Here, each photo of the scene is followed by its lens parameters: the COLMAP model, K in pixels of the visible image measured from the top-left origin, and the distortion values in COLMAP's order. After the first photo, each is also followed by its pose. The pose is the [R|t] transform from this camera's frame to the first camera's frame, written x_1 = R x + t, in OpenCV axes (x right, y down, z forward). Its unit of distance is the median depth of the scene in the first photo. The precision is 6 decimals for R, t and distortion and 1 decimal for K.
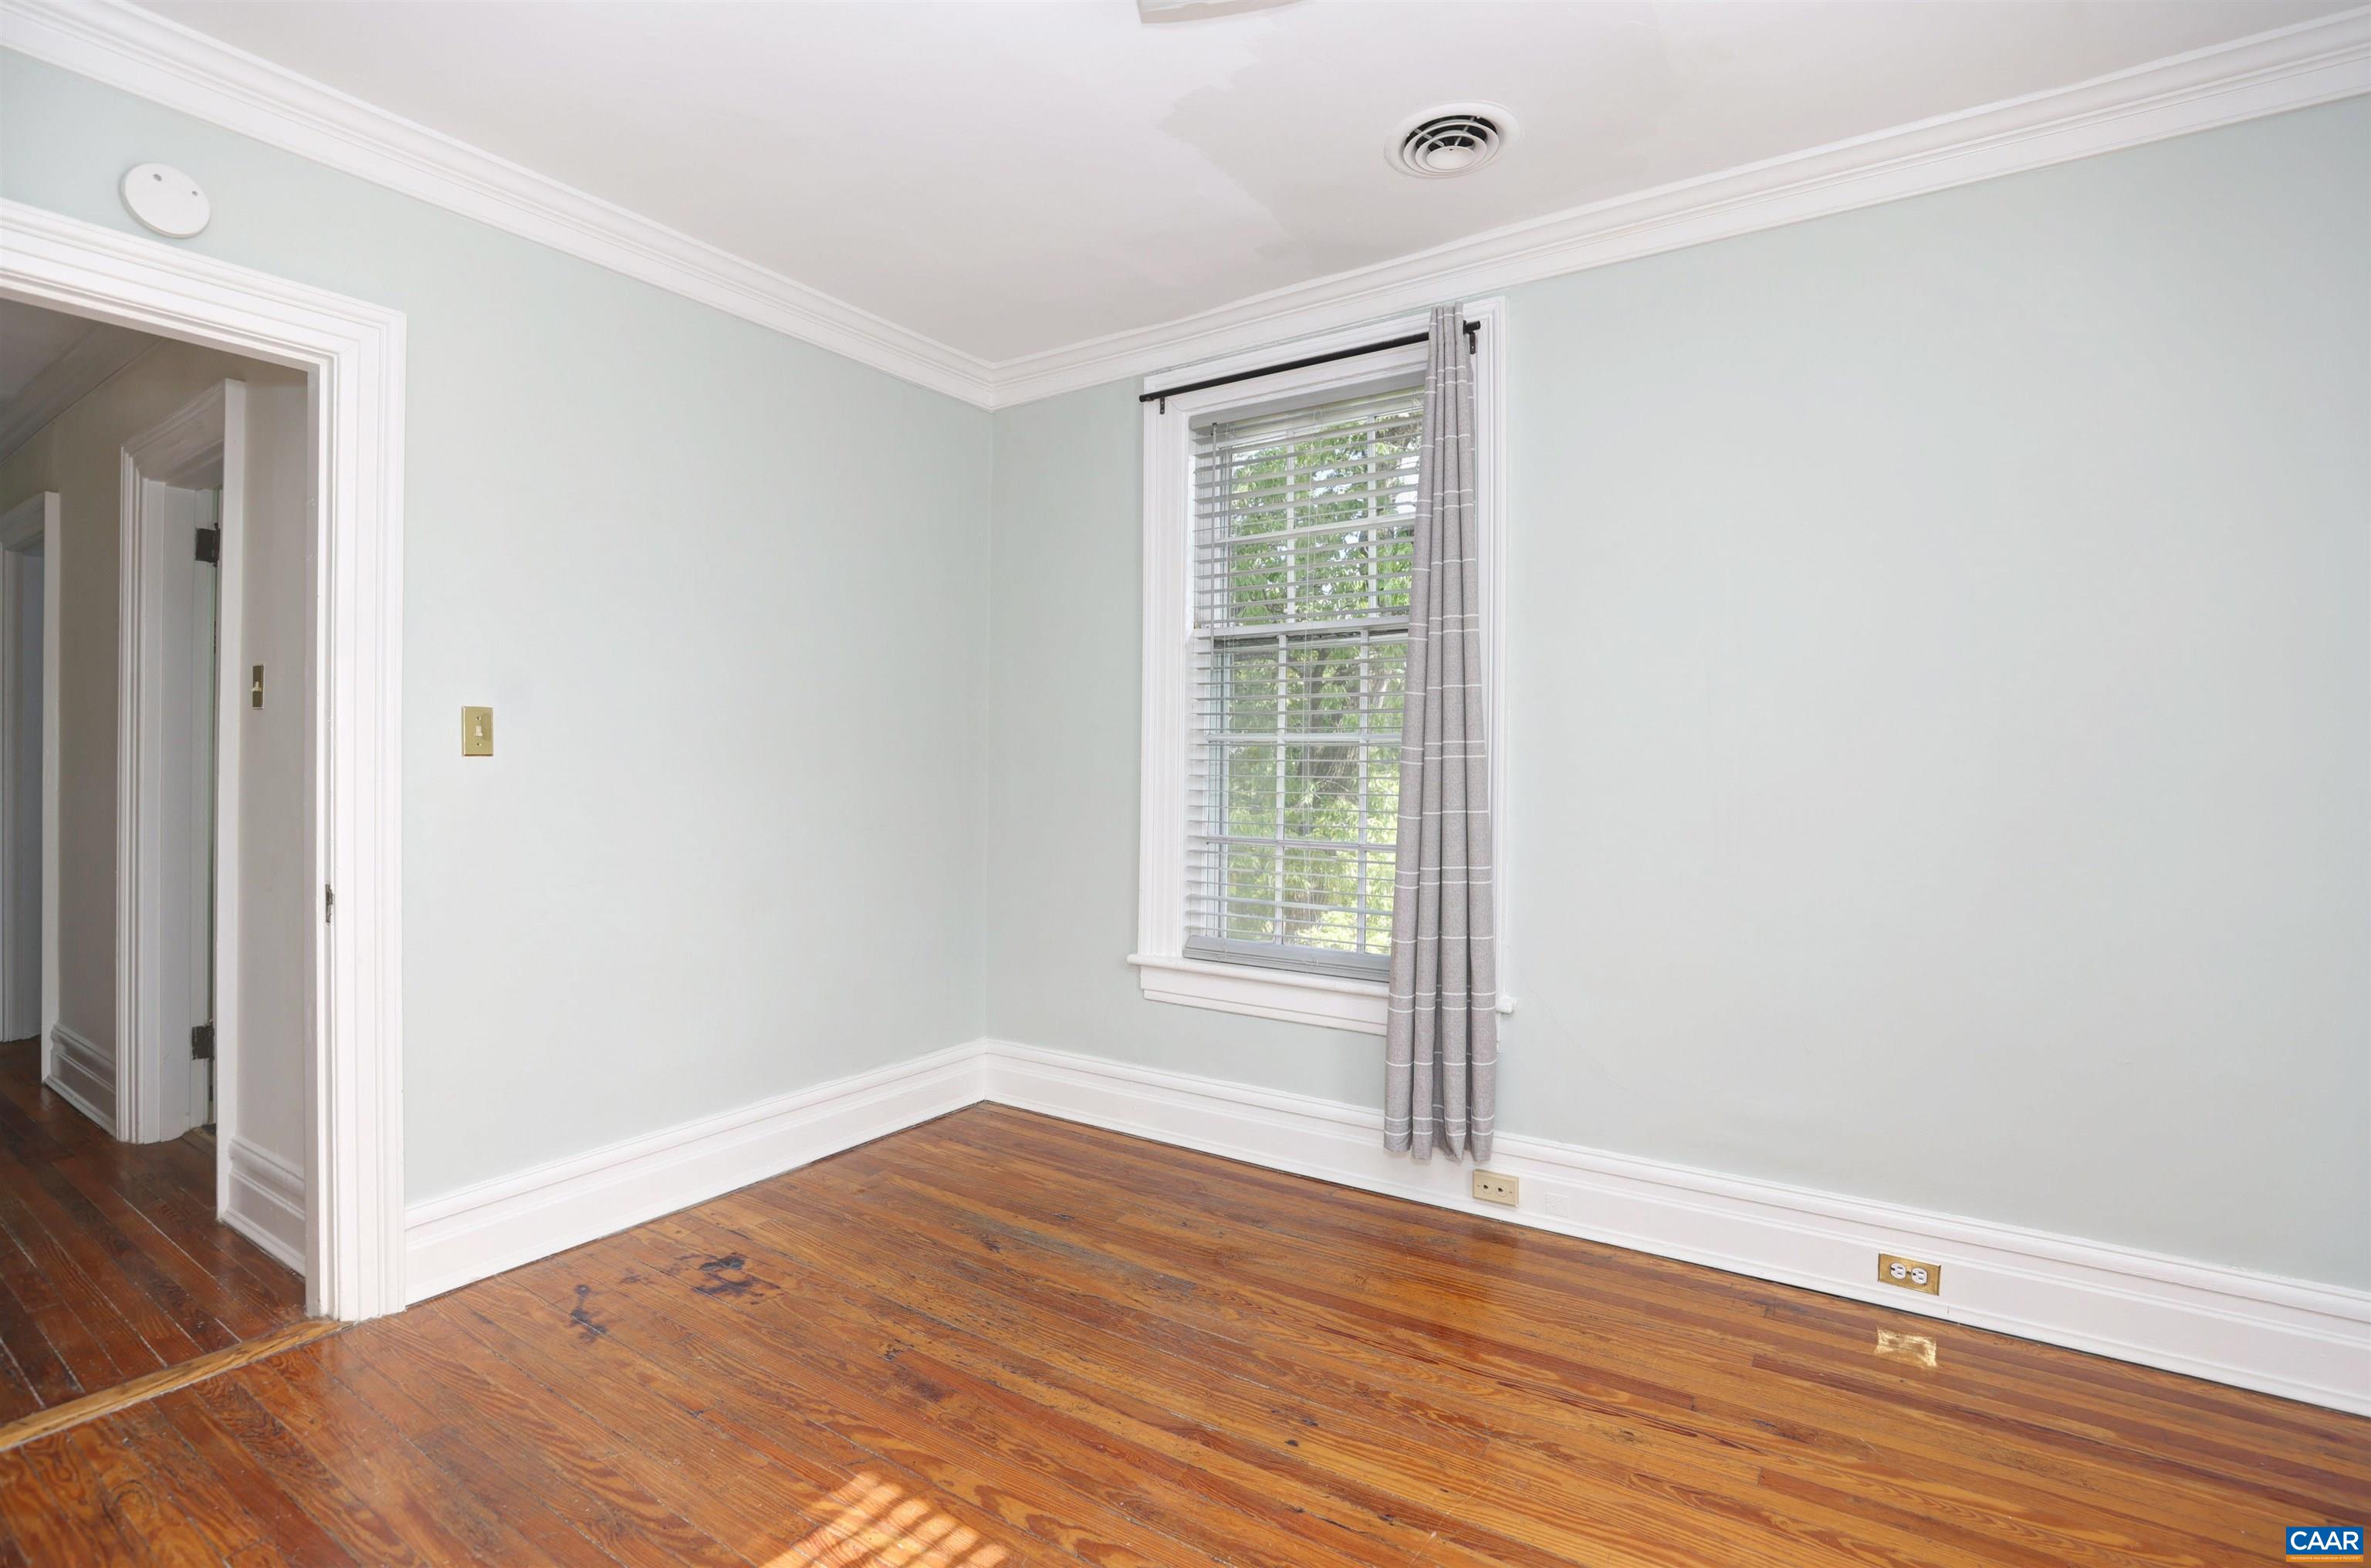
lens RADIAL K [[1115.1, 0, 1185.5], [0, 1115.1, 784.0], [0, 0, 1]] dist [-0.020748, 0.000318]
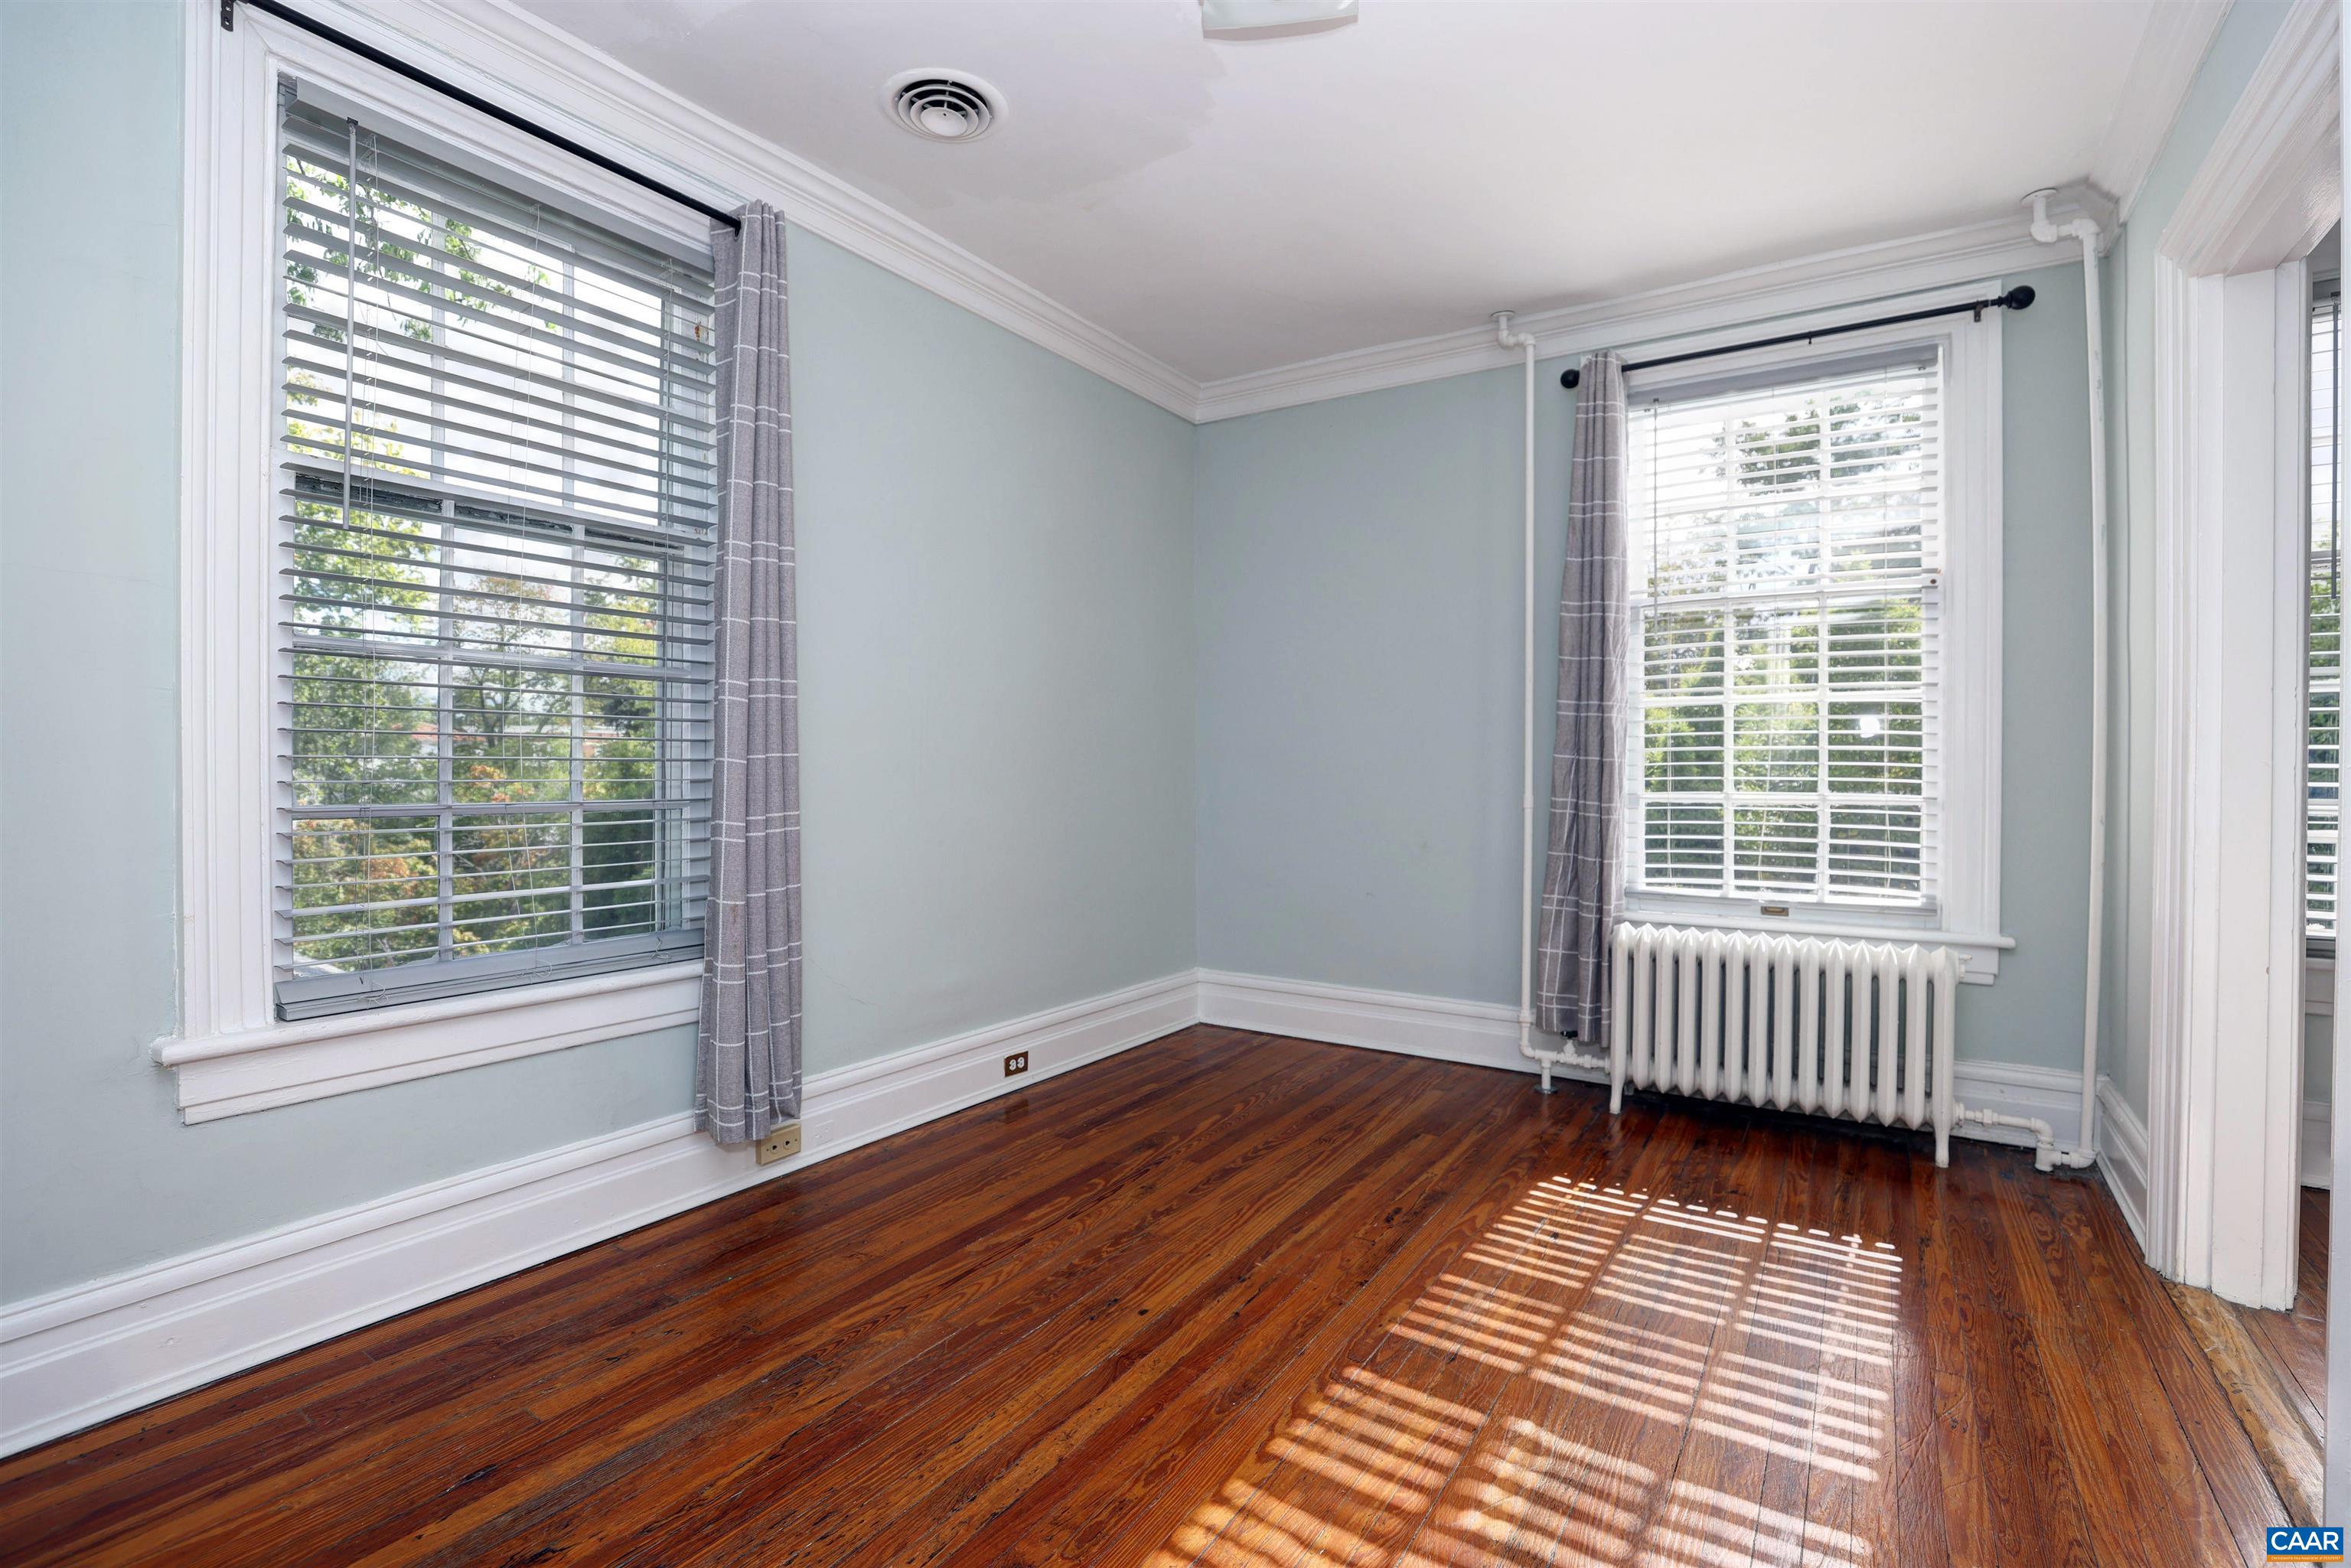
lens RADIAL K [[1082.0, 0, 1175.5], [0, 1082.0, 784.0], [0, 0, 1]] dist [-0.017540, 0.000120]
pose [[-0.012290, -0.023660, 0.999645, -0.784771], [0.003438, 0.999713, 0.023704, 0.033318], [-0.999919, 0.003729, -0.012205, 0.791919]]
